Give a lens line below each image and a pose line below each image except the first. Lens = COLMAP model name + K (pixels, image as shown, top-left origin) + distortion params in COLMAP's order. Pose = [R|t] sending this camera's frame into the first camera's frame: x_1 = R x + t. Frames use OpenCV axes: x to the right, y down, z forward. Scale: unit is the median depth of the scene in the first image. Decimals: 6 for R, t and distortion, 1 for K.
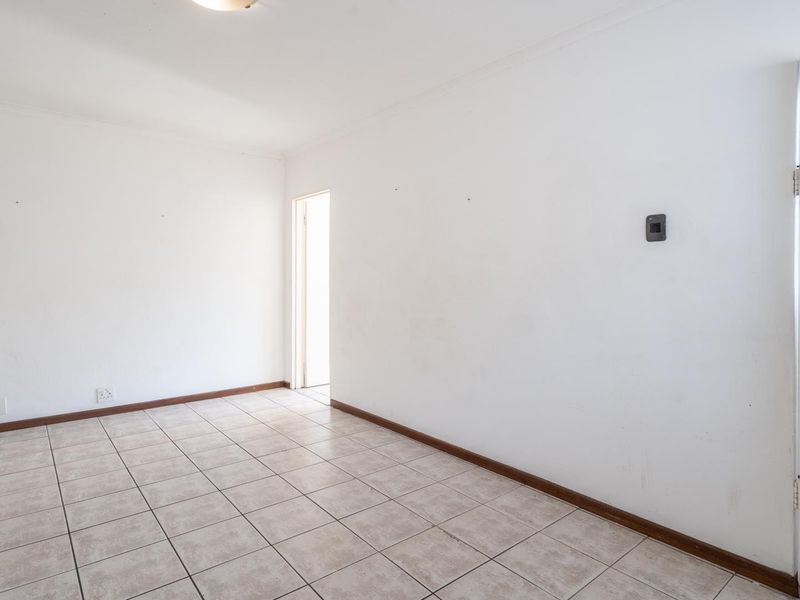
lens RADIAL K [[462.6, 0, 397.9], [0, 462.6, 300.2], [0, 0, 1]] dist [-0.006300, -0.000451]
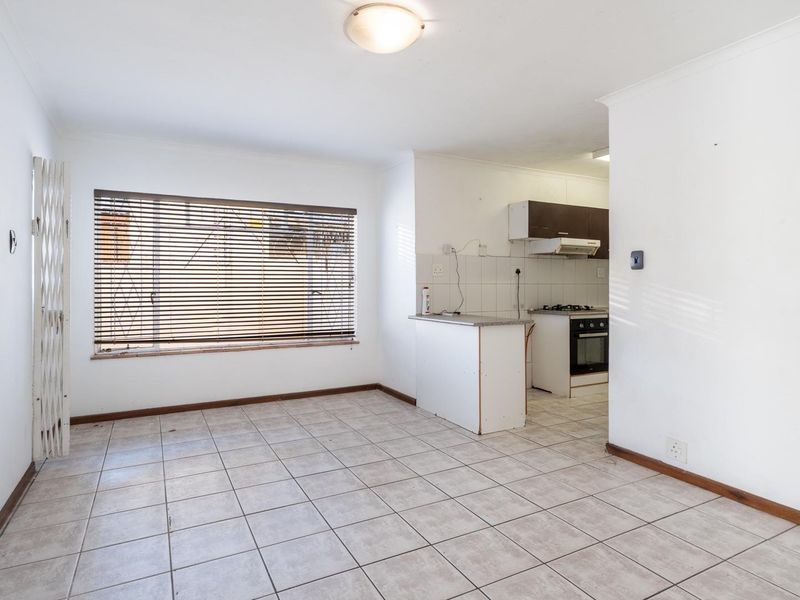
lens RADIAL K [[462.6, 0, 402.0], [0, 462.6, 292.8], [0, 0, 1]] dist [-0.006300, -0.000451]
pose [[-0.980385, -0.008185, 0.196924, -0.534462], [0.003955, 0.998119, 0.061178, -0.067427], [-0.197054, 0.060756, -0.978508, 1.656537]]
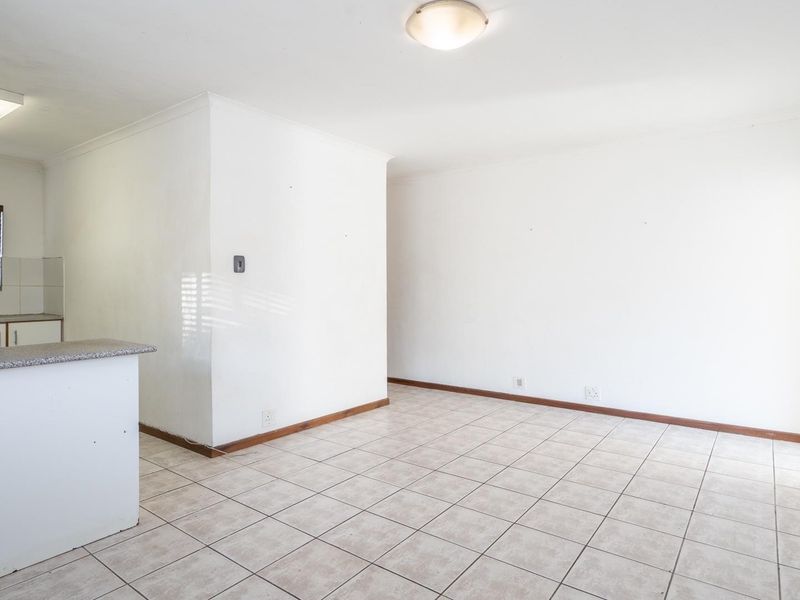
lens RADIAL K [[486.1, 0, 401.6], [0, 486.1, 298.0], [0, 0, 1]] dist [0.002302, 0.000097]
pose [[0.230485, 0.020283, -0.972864, 0.567873], [-0.039591, 0.999150, 0.011452, -0.014171], [0.972270, 0.035877, 0.231092, 0.480686]]
